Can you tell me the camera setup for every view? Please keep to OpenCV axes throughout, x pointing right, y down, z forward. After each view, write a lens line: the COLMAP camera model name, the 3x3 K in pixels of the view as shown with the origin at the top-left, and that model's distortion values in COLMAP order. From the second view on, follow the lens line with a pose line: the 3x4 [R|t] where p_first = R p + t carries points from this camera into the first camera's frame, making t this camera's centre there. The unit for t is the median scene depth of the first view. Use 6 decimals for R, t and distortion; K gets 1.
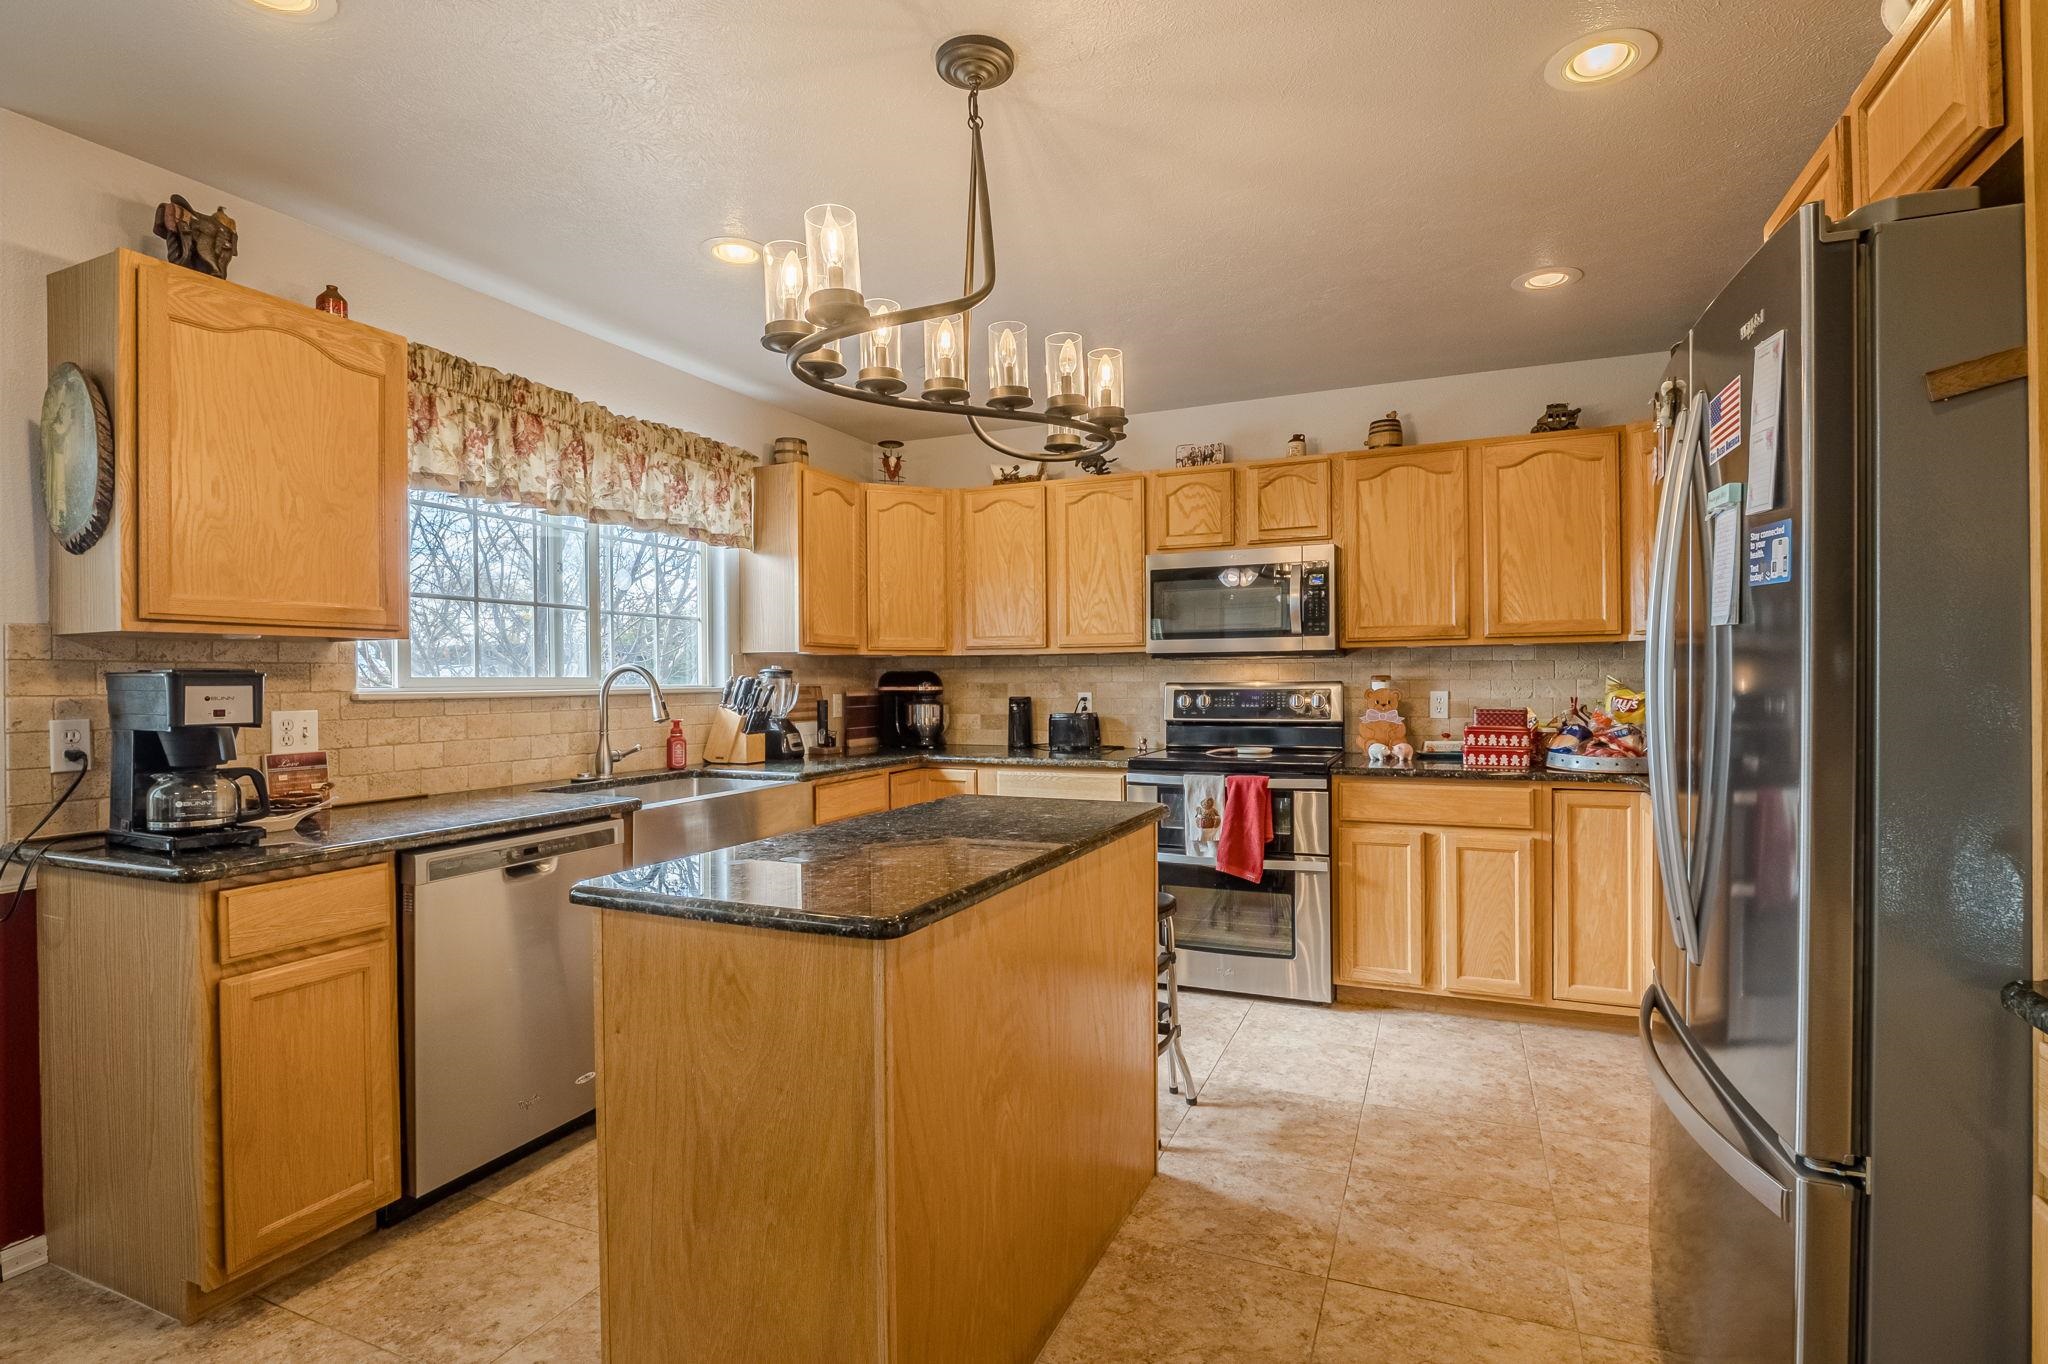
lens RADIAL K [[990.2, 0, 1018.3], [0, 990.2, 682.8], [0, 0, 1]] dist [-0.013246, -0.002408]
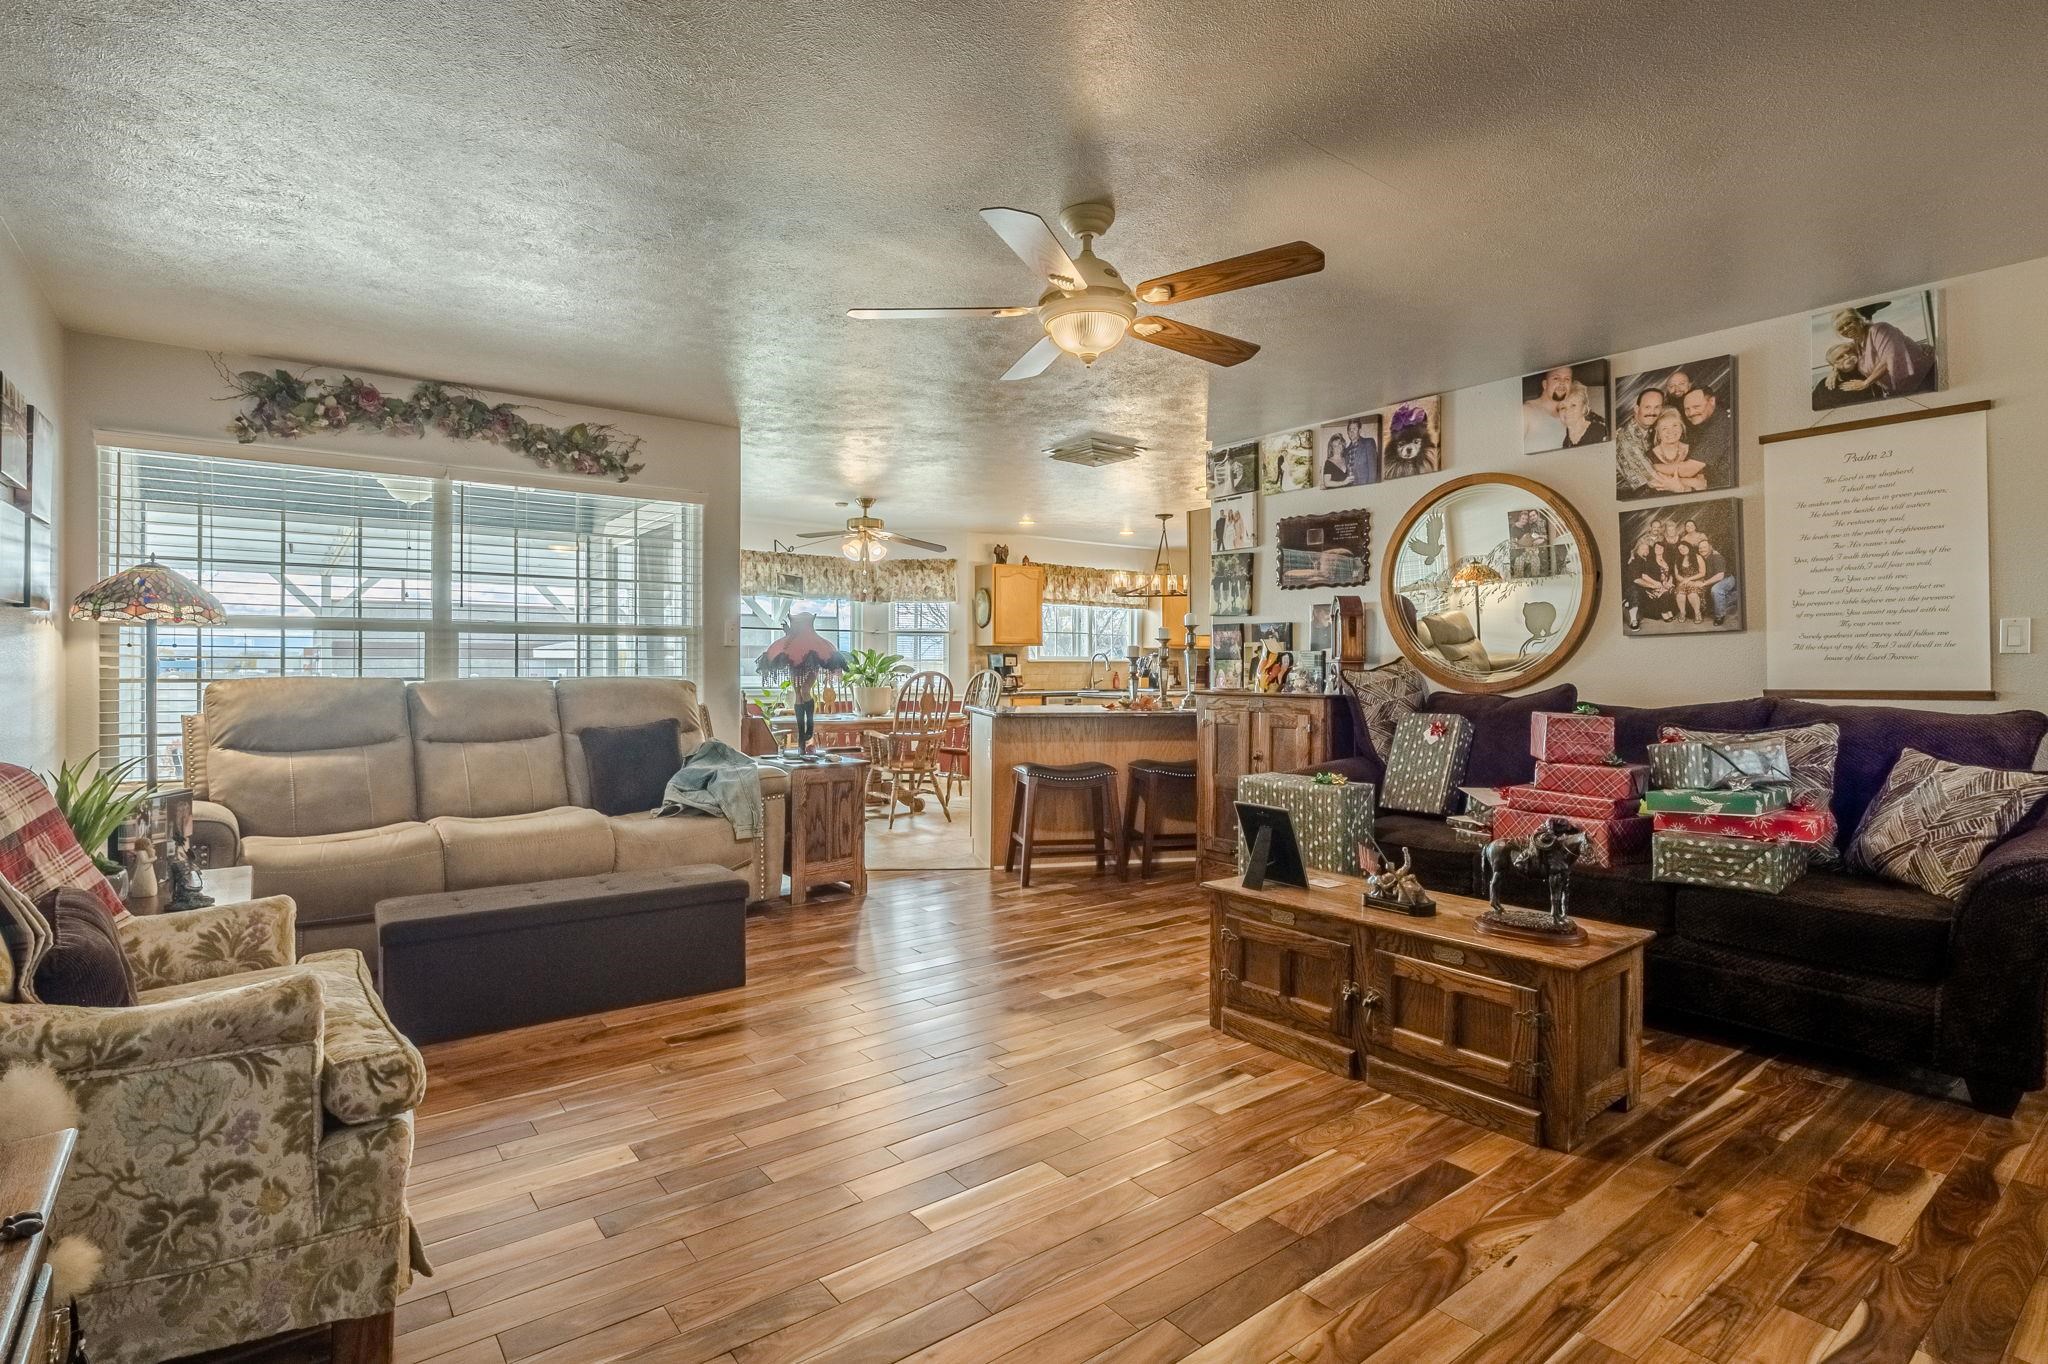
lens RADIAL K [[990.2, 0, 1017.6], [0, 990.2, 678.2], [0, 0, 1]] dist [-0.013246, -0.002408]
pose [[0.871359, 0.017323, -0.490339, 0.846695], [-0.011779, 0.999827, 0.014389, 0.019054], [0.490504, -0.006762, 0.871413, -1.715511]]
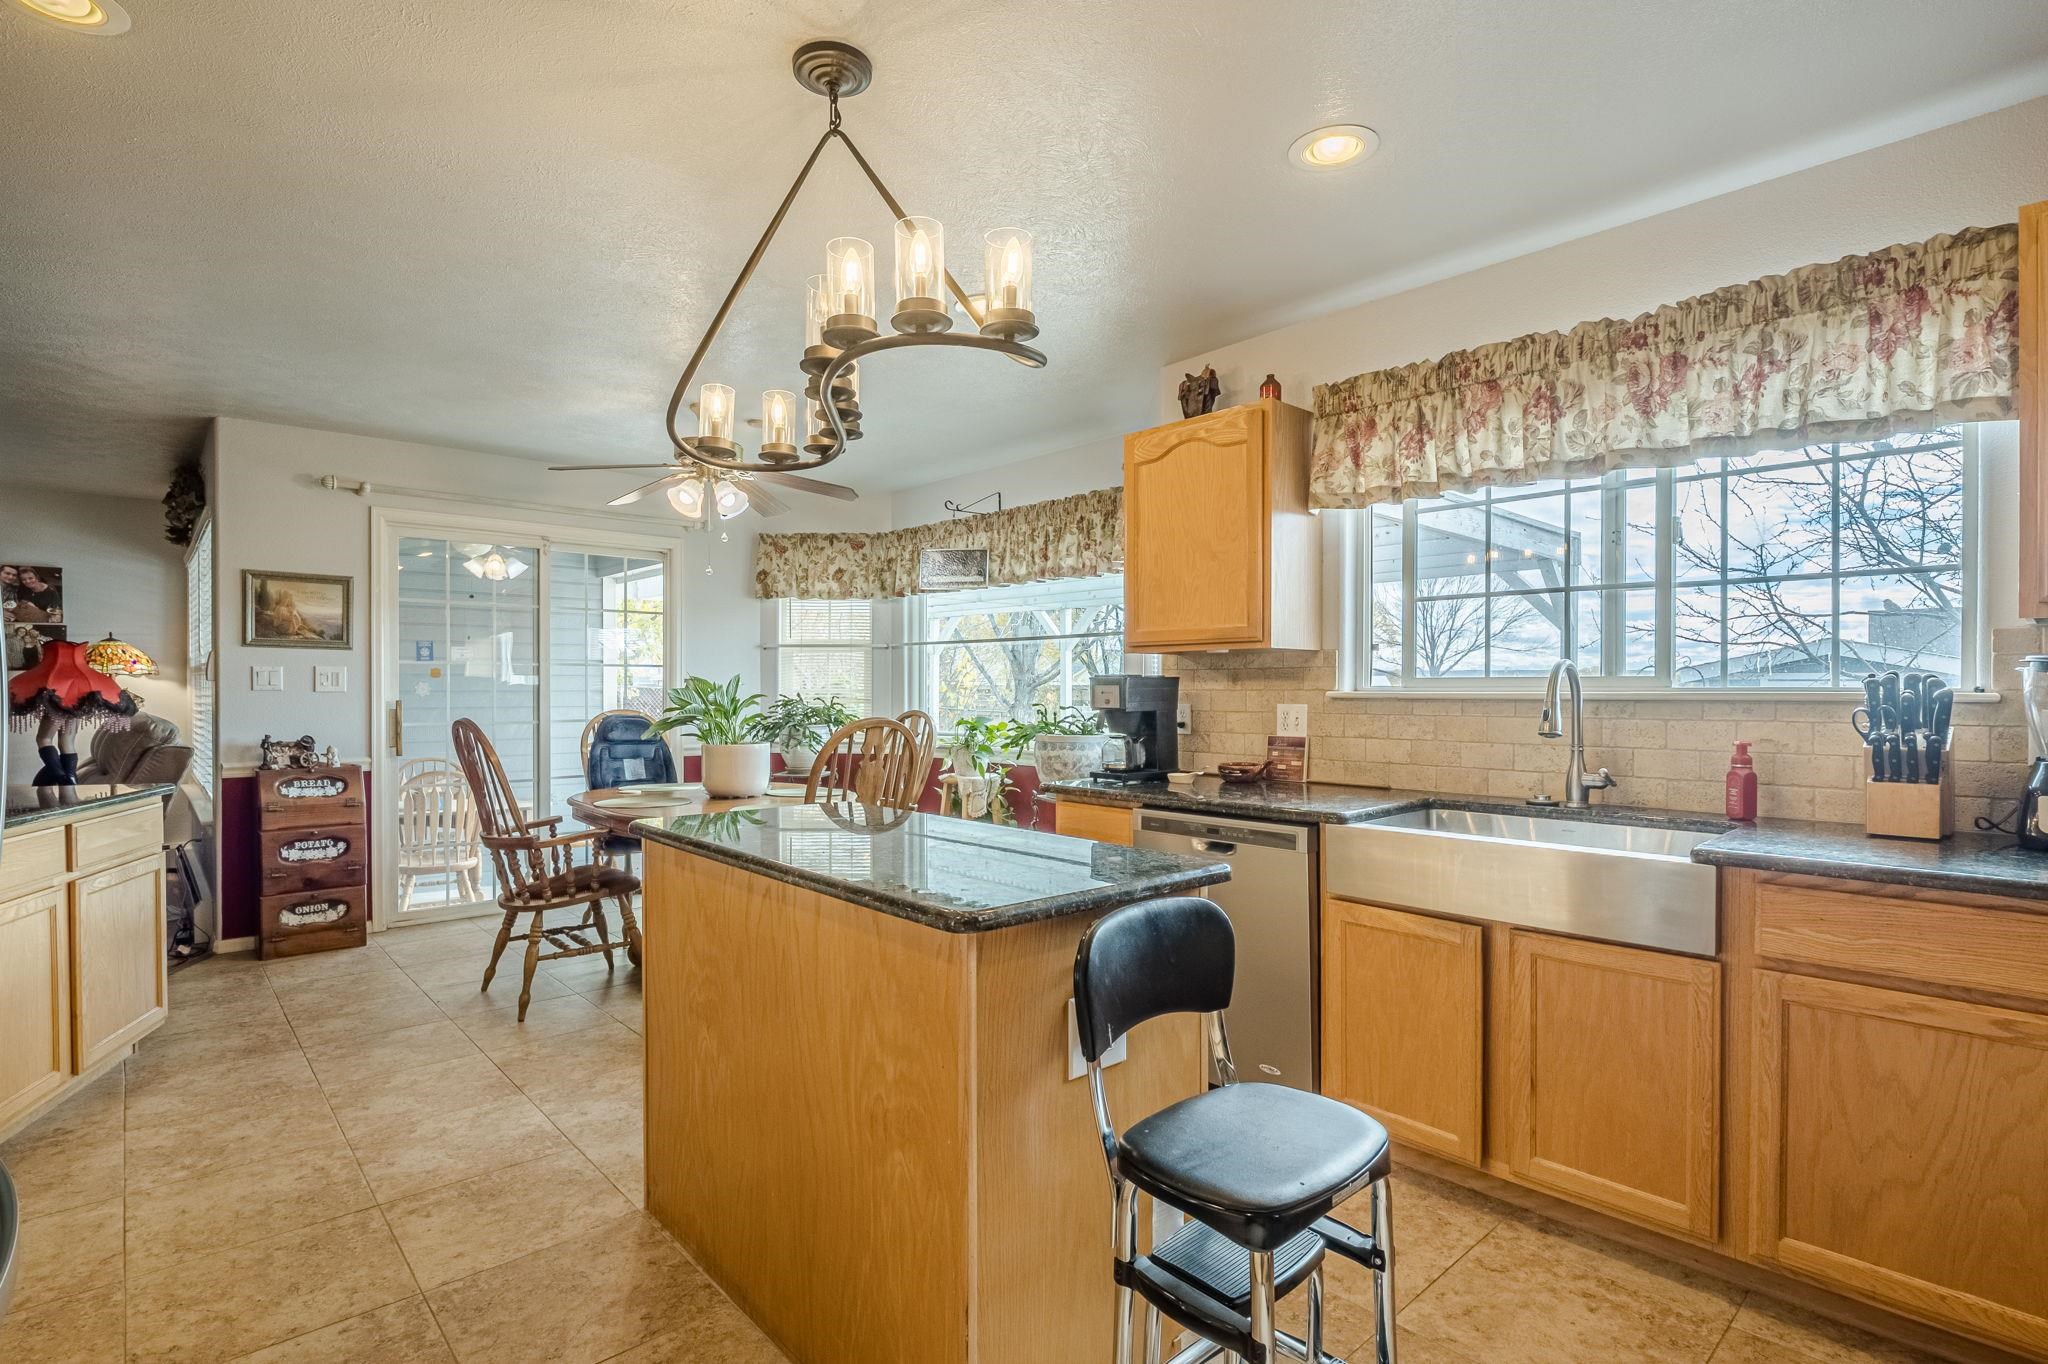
lens RADIAL K [[990.2, 0, 1018.4], [0, 990.2, 697.0], [0, 0, 1]] dist [-0.013246, -0.002408]
pose [[-0.407618, 0.016648, -0.913001, 0.438554], [0.001668, 0.999846, 0.017487, -0.003466], [0.913151, 0.005605, -0.407583, 0.860037]]
